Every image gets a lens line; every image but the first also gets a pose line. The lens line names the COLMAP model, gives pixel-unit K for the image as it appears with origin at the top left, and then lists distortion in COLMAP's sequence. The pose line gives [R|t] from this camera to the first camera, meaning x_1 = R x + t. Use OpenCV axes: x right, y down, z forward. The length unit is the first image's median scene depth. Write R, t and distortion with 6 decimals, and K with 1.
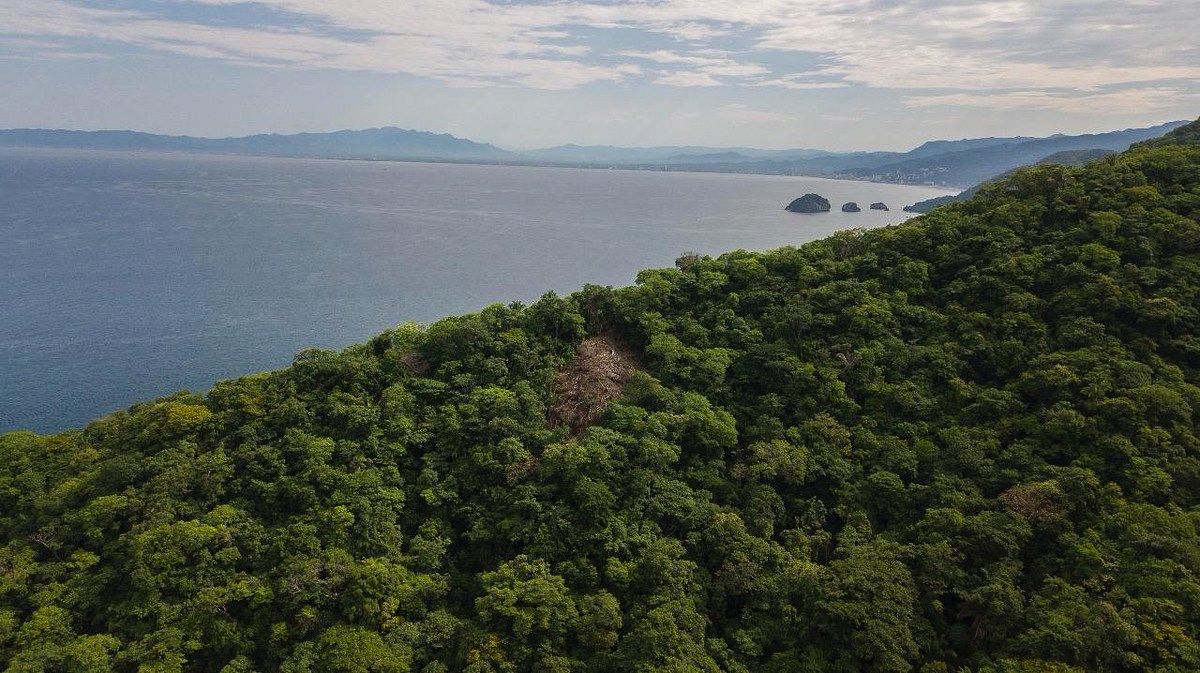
lens RADIAL K [[922.9, 0, 594.7], [0, 922.9, 326.2], [0, 0, 1]] dist [0.014621, -0.027520]
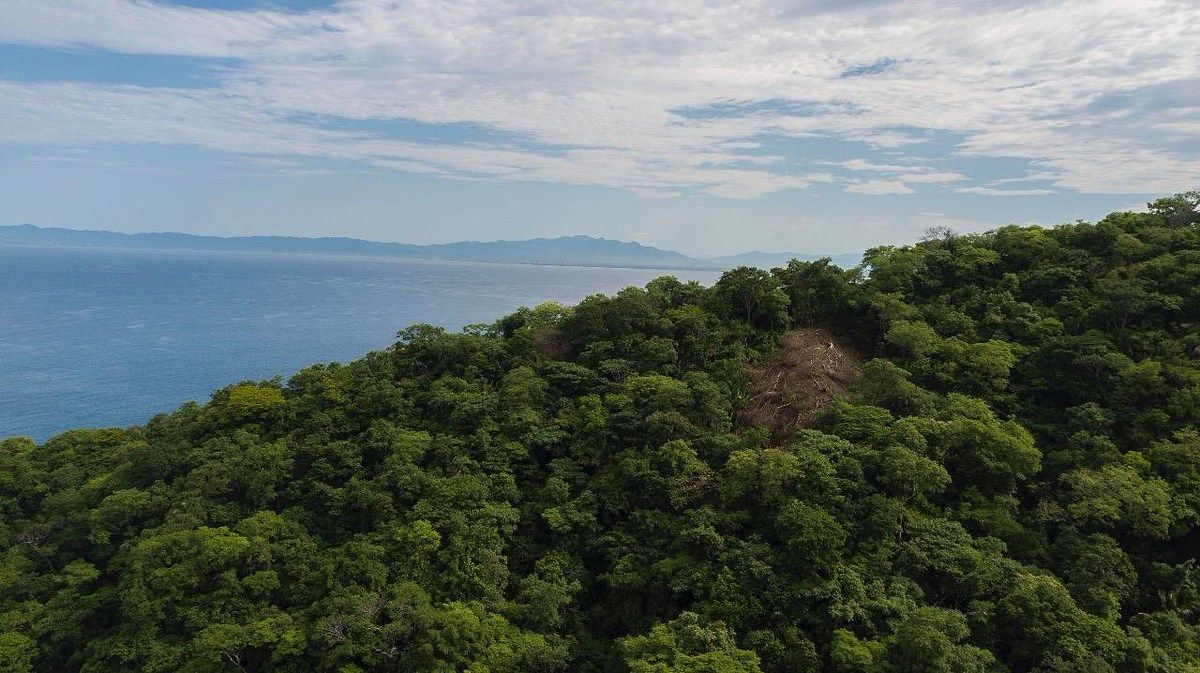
lens RADIAL K [[922.9, 0, 597.6], [0, 922.9, 333.7], [0, 0, 1]] dist [0.014621, -0.027520]
pose [[0.980467, 0.021470, -0.195508, -0.018845], [-0.042134, 0.993875, -0.102159, 0.105653], [0.192117, 0.108401, 0.975367, 0.304598]]
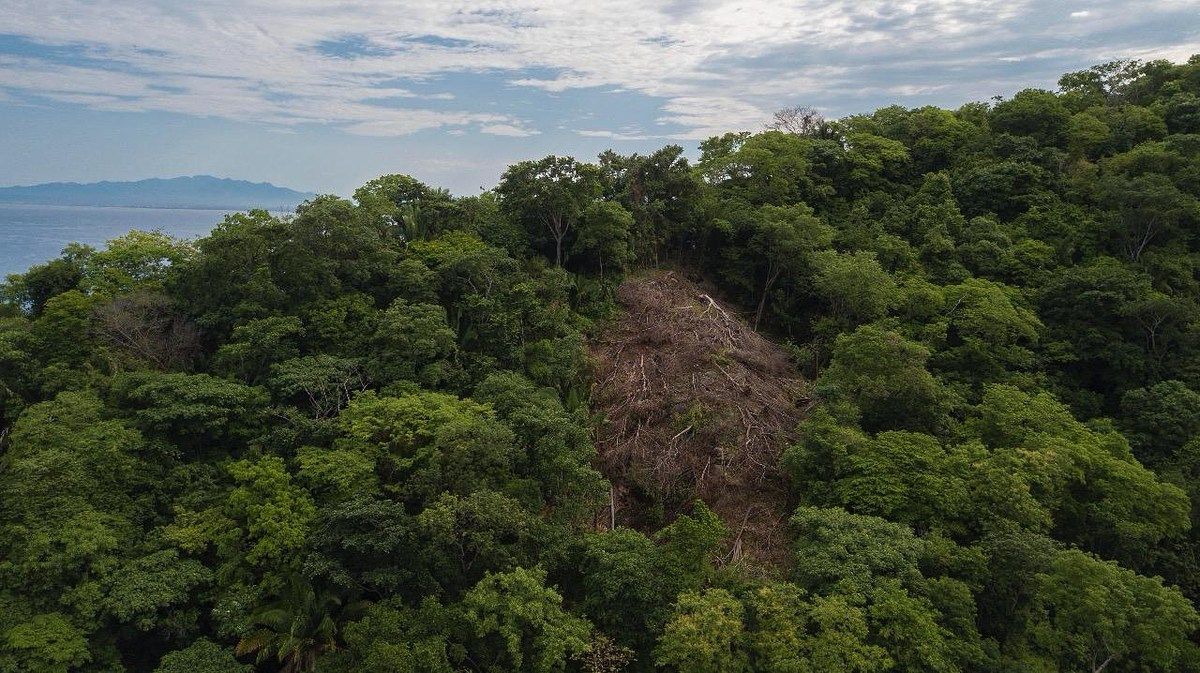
lens RADIAL K [[922.9, 0, 600.6], [0, 922.9, 330.5], [0, 0, 1]] dist [0.014621, -0.027520]
pose [[0.982657, -0.027957, 0.183311, -0.103561], [0.036673, 0.998344, -0.044332, 0.060918], [-0.181768, 0.050285, 0.982055, 0.675116]]
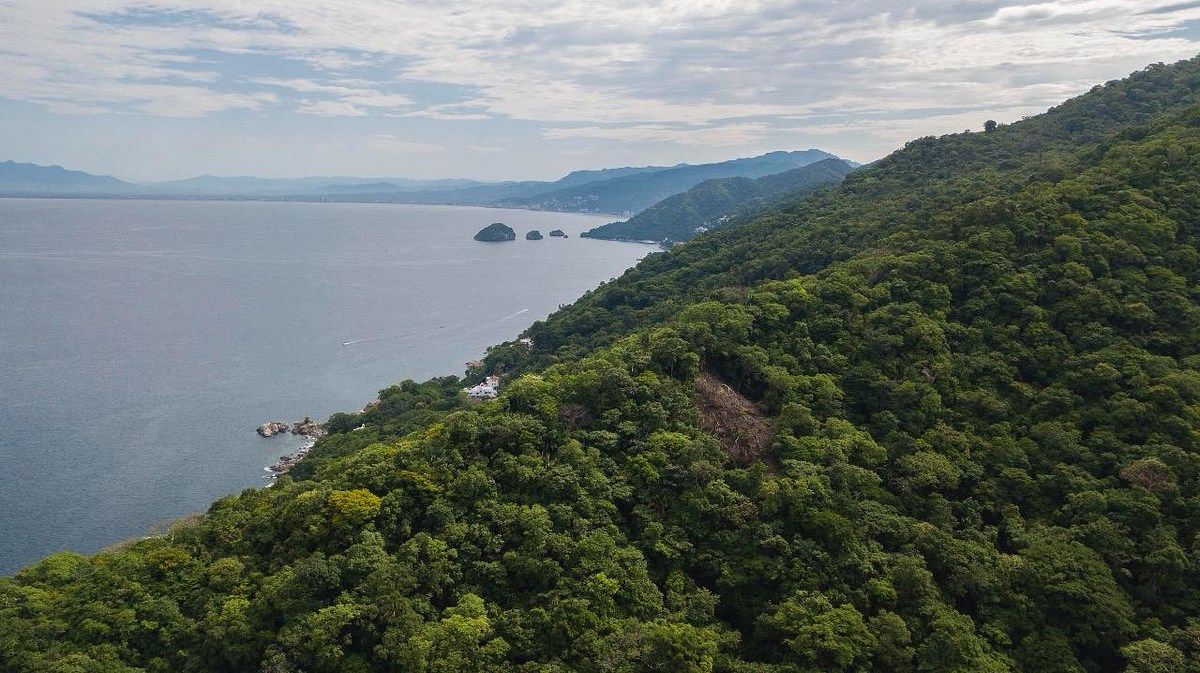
lens RADIAL K [[922.9, 0, 596.0], [0, 922.9, 334.1], [0, 0, 1]] dist [0.014621, -0.027520]
pose [[0.931844, -0.070267, 0.355991, -0.514314], [0.078560, 0.996870, -0.008870, -0.035427], [-0.354253, 0.036232, 0.934447, 0.093813]]
